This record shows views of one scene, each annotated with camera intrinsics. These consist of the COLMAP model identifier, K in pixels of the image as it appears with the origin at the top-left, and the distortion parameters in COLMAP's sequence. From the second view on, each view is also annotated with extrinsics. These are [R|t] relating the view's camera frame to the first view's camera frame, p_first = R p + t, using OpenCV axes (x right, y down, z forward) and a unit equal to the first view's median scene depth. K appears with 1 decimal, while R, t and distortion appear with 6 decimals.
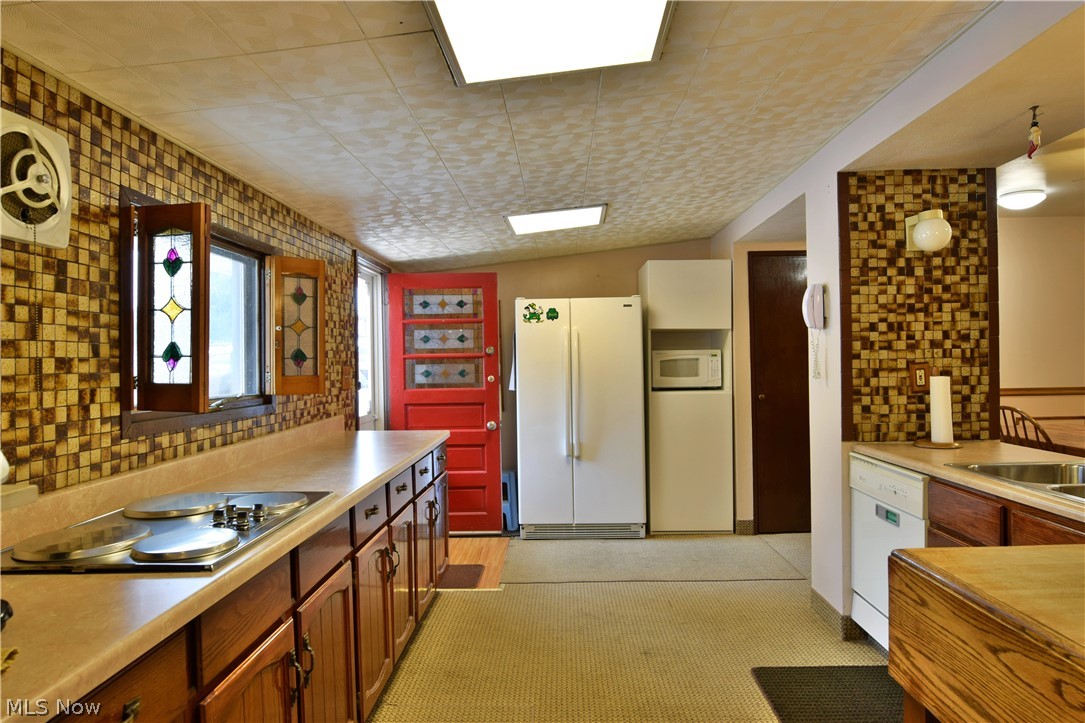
lens RADIAL K [[659.2, 0, 542.4], [0, 659.2, 350.7], [0, 0, 1]] dist [-0.006182, -0.007921]
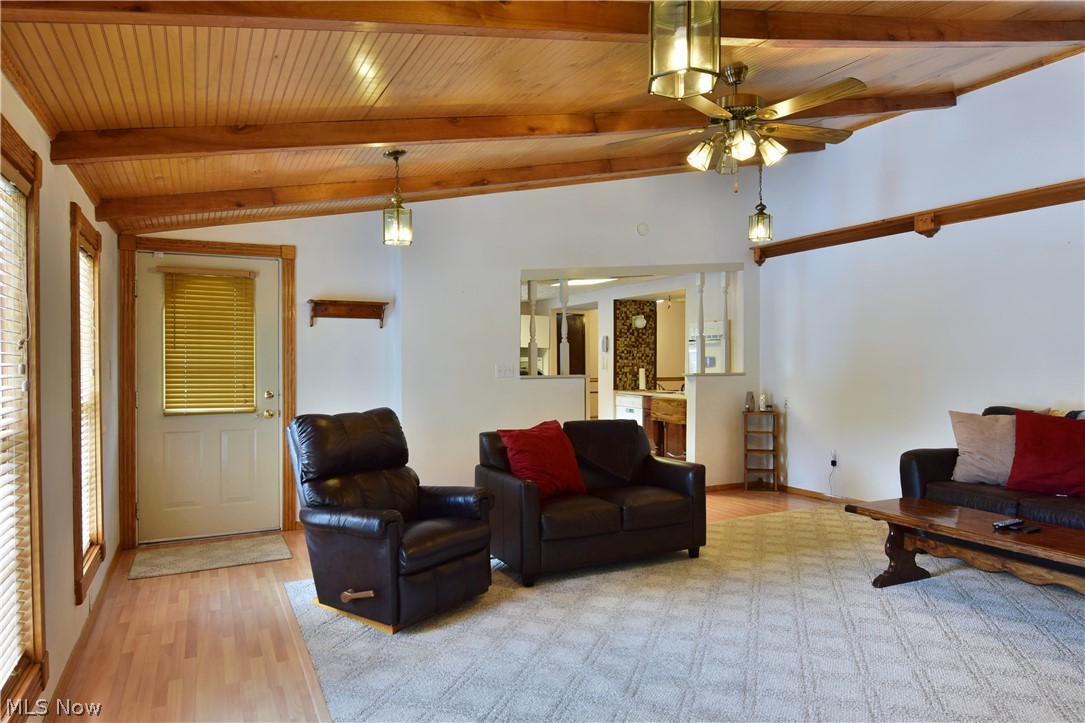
lens RADIAL K [[659.2, 0, 542.5], [0, 659.2, 371.9], [0, 0, 1]] dist [-0.006182, -0.007921]
pose [[0.890364, 0.011872, 0.455095, -1.192701], [-0.008989, 0.999923, -0.008498, 0.084467], [-0.455161, 0.003476, 0.890402, -1.513401]]
